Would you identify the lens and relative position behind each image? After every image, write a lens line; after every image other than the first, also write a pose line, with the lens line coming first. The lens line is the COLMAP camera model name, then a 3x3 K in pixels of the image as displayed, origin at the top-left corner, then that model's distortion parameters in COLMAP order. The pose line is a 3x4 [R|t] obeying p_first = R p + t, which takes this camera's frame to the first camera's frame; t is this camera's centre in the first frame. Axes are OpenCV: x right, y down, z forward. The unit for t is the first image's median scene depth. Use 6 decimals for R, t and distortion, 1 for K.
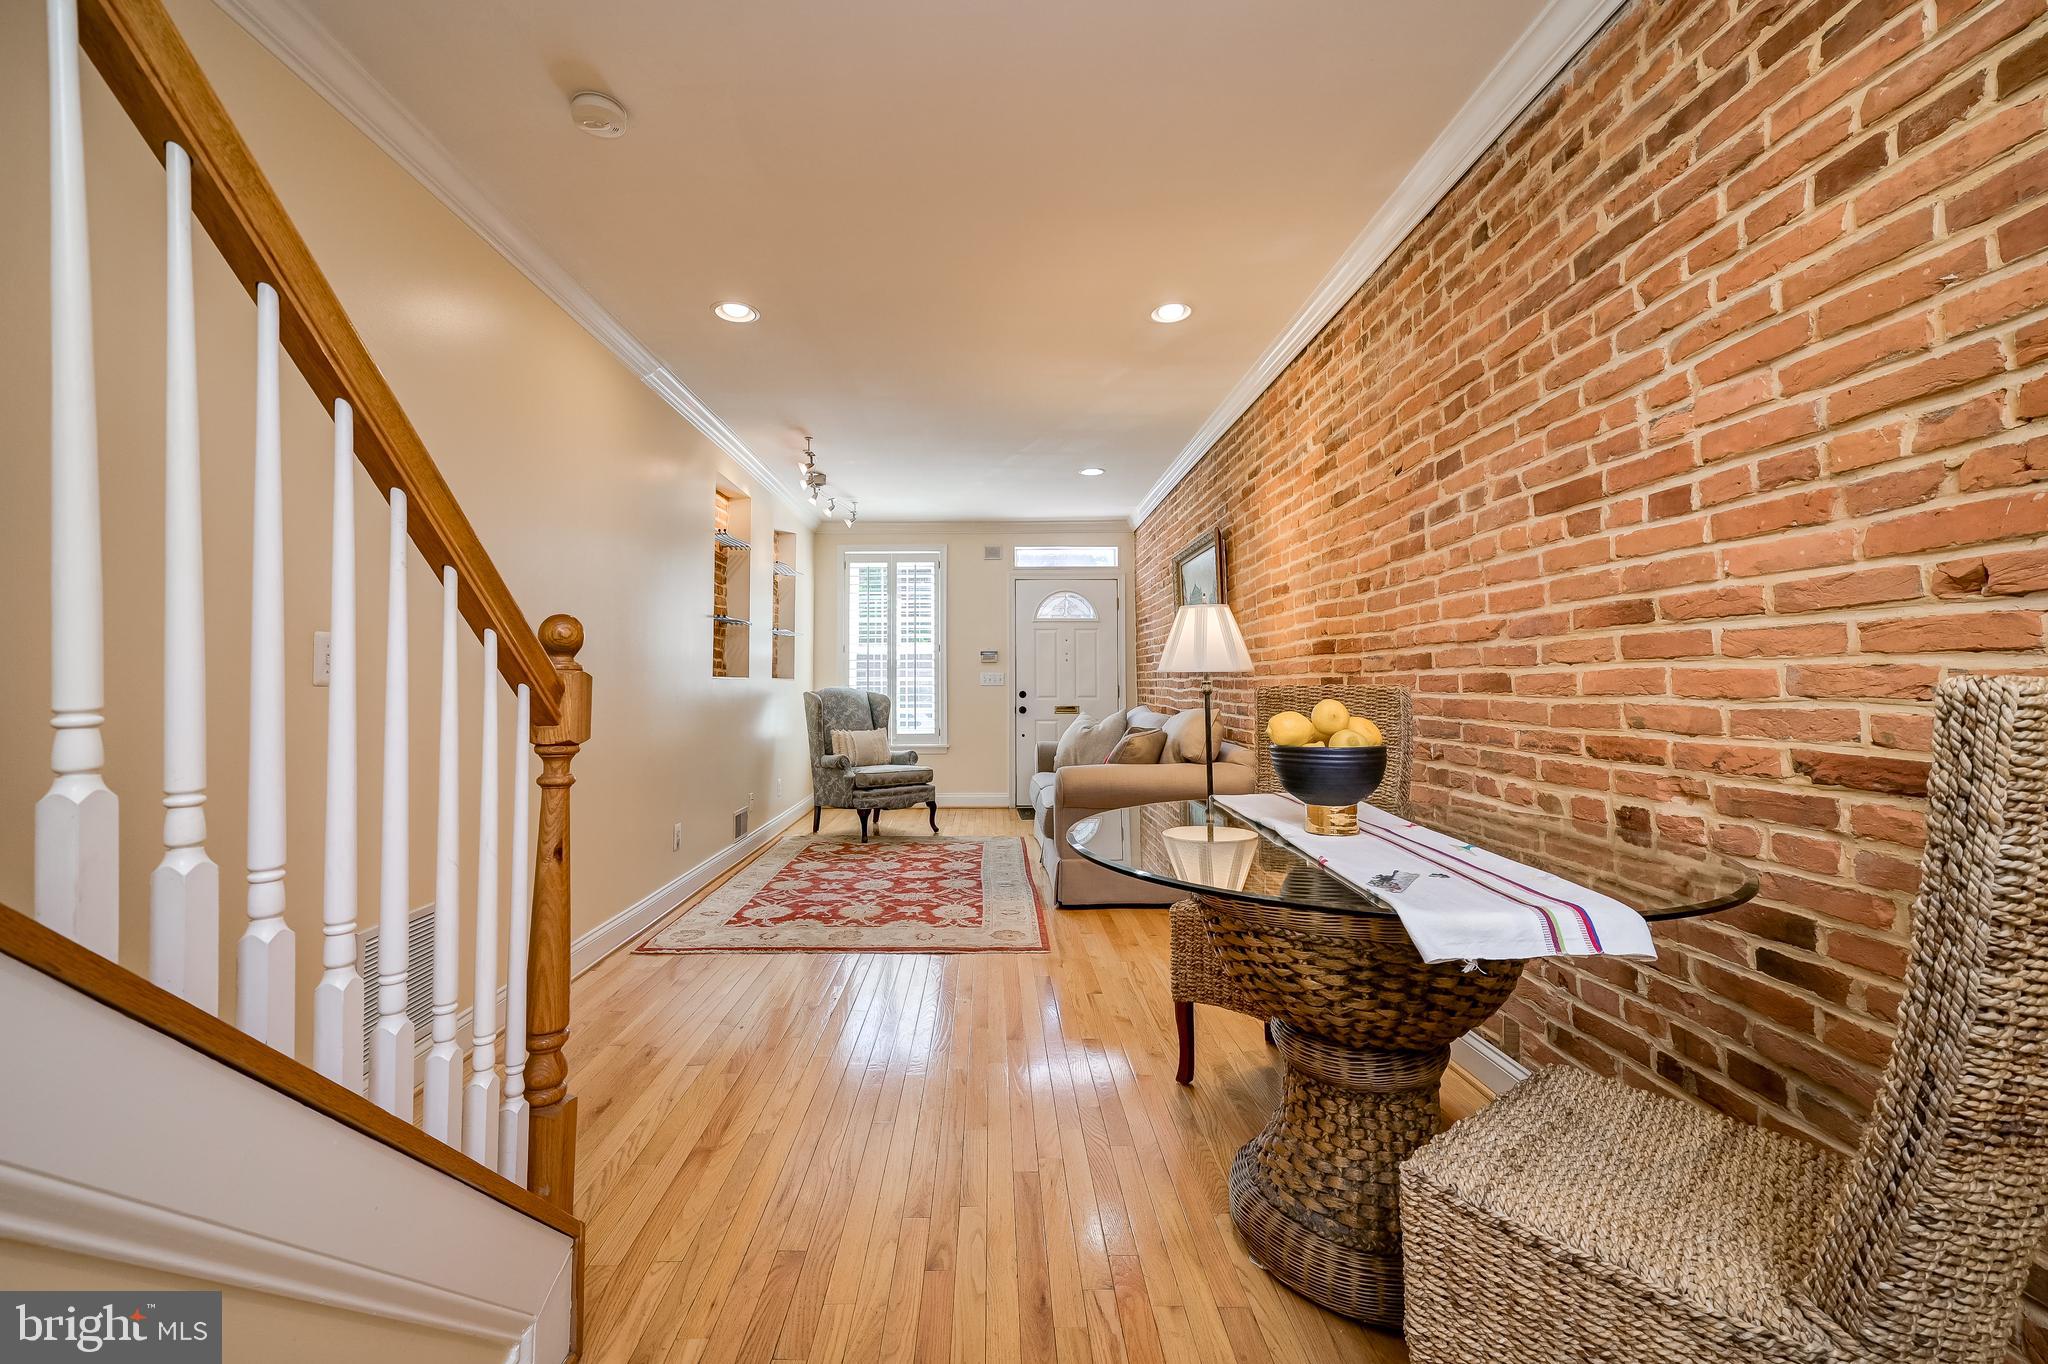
lens RADIAL K [[804.3, 0, 1024.0], [0, 804.3, 682.0], [0, 0, 1]] dist [0.001258, 0.000226]
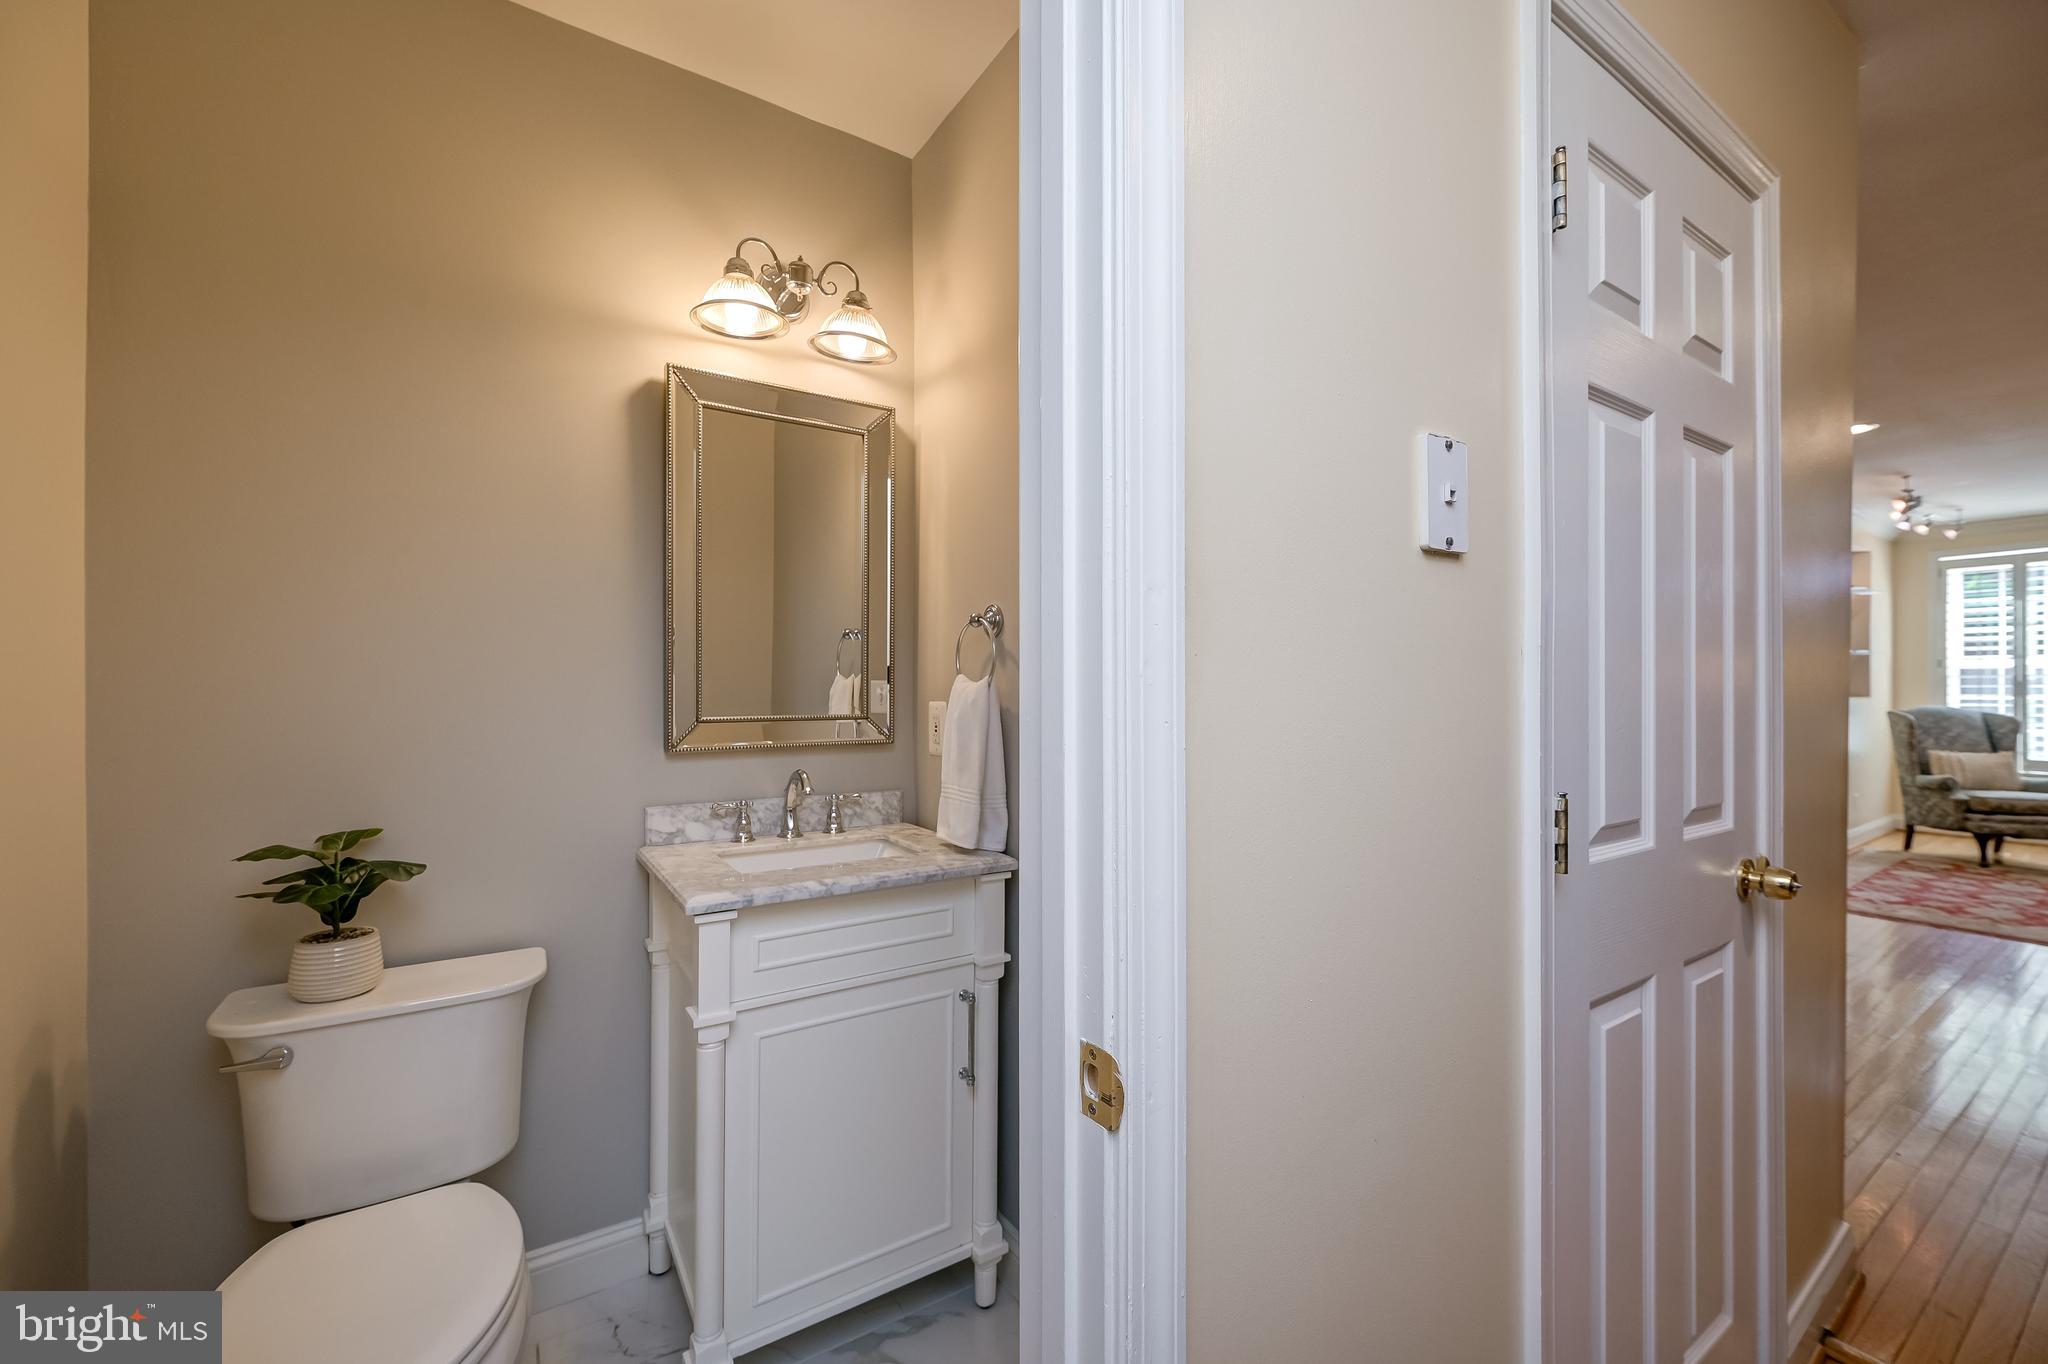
lens RADIAL K [[825.0, 0, 1024.0], [0, 825.0, 682.0], [0, 0, 1]] dist [0.001702, 0.000102]
pose [[0.518571, -0.003861, -0.855026, 0.080793], [0.003458, 0.999991, -0.002418, -0.038732], [0.855028, -0.001703, 0.518579, -0.729718]]
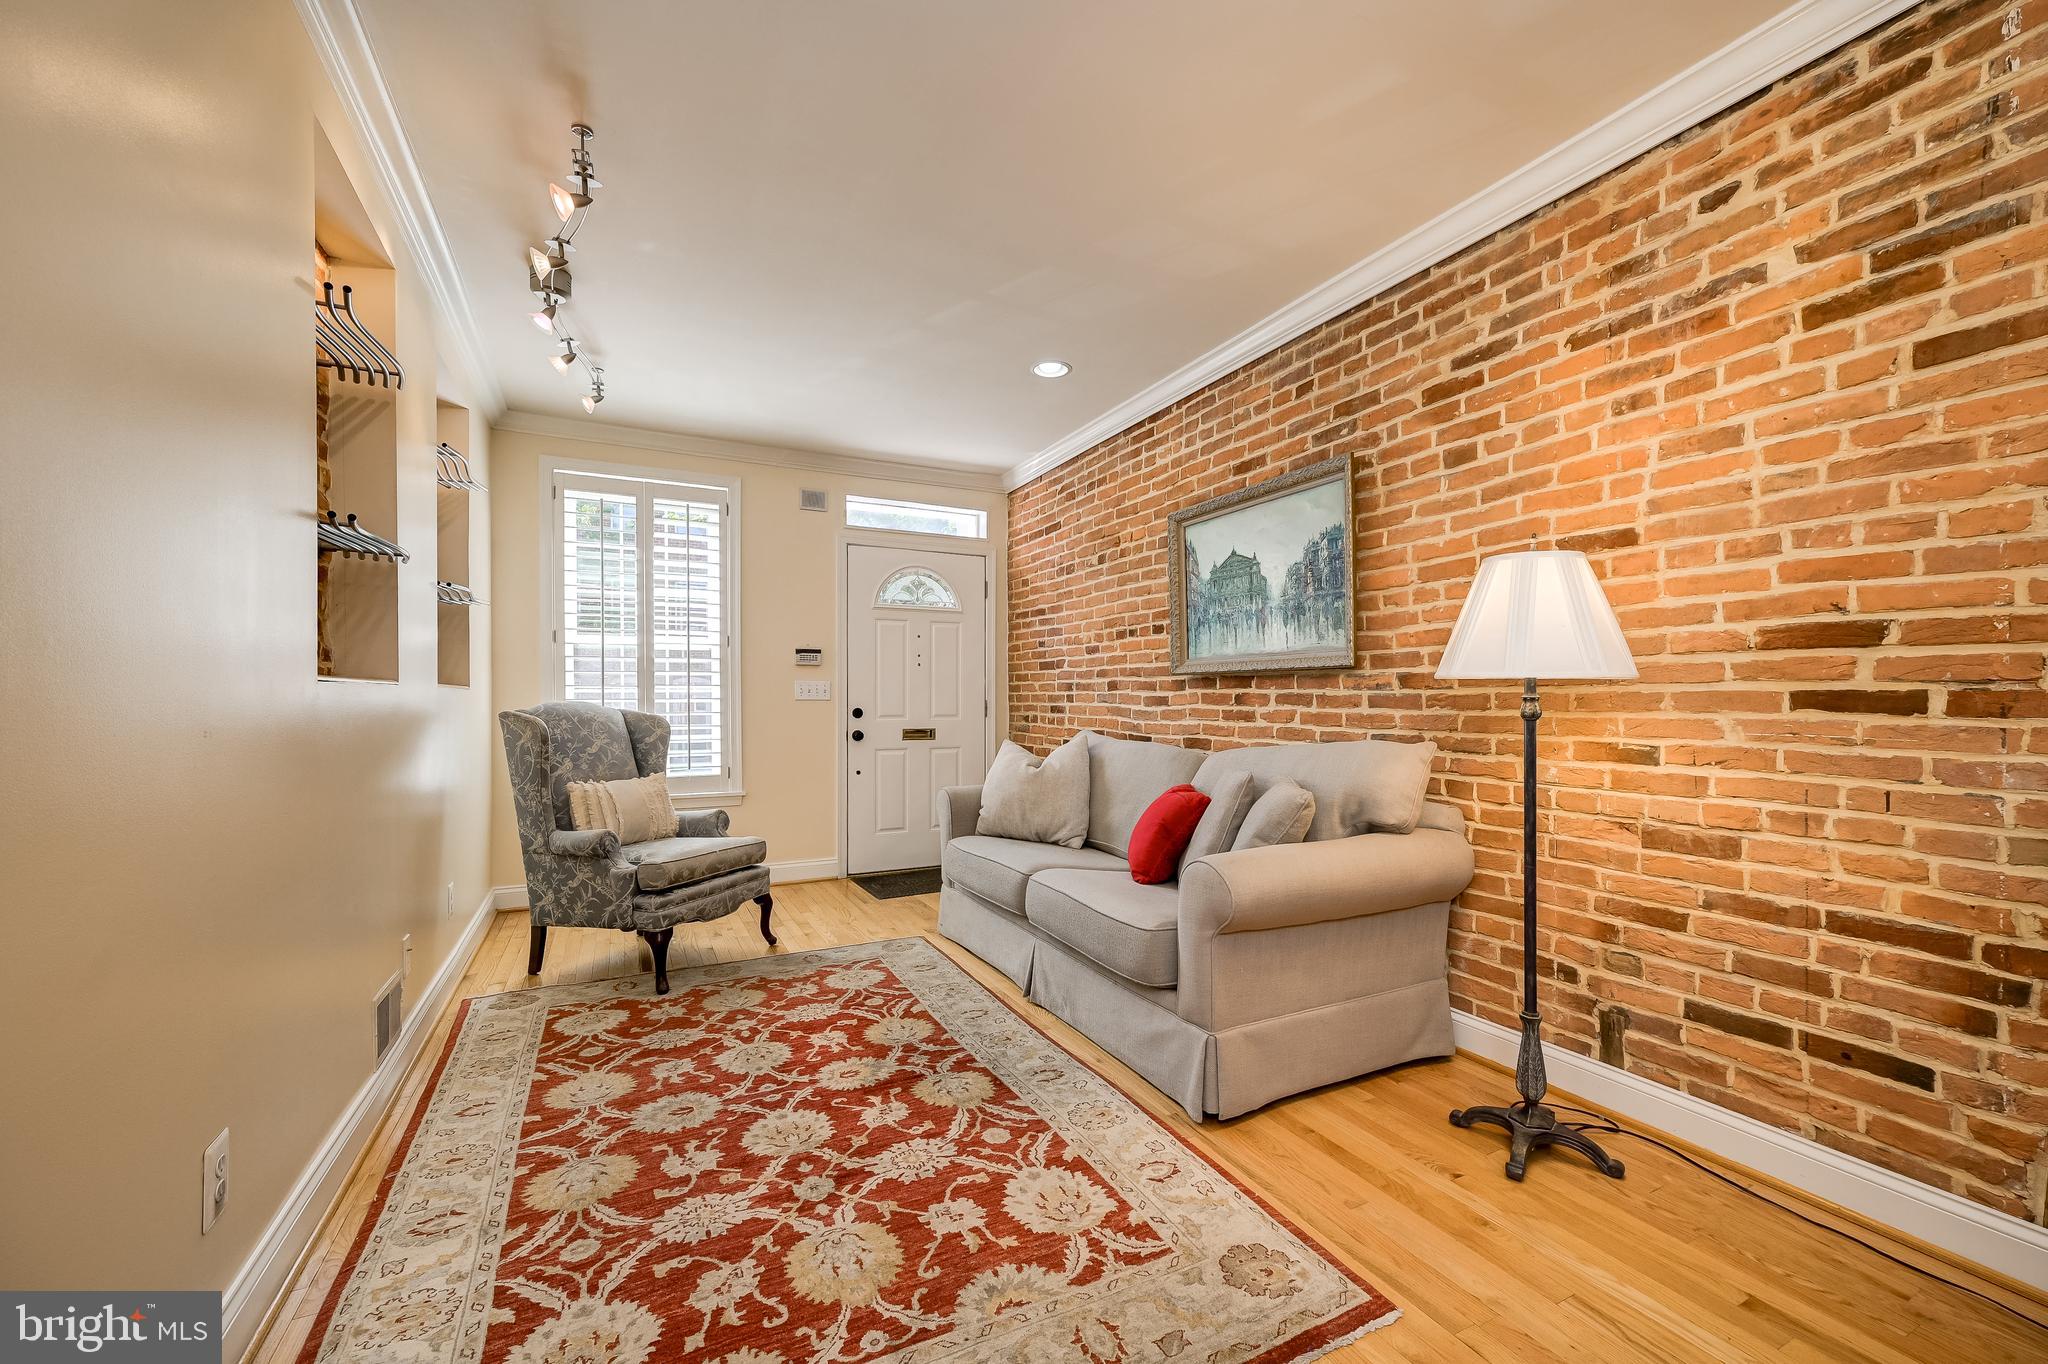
lens RADIAL K [[795.2, 0, 1049.4], [0, 795.2, 723.1], [0, 0, 1]] dist [0.001716, 0.000171]
pose [[0.902316, -0.008063, 0.430999, -0.270774], [-0.006190, 0.999480, 0.031657, 0.002429], [-0.431030, -0.031233, 0.901797, 0.584238]]
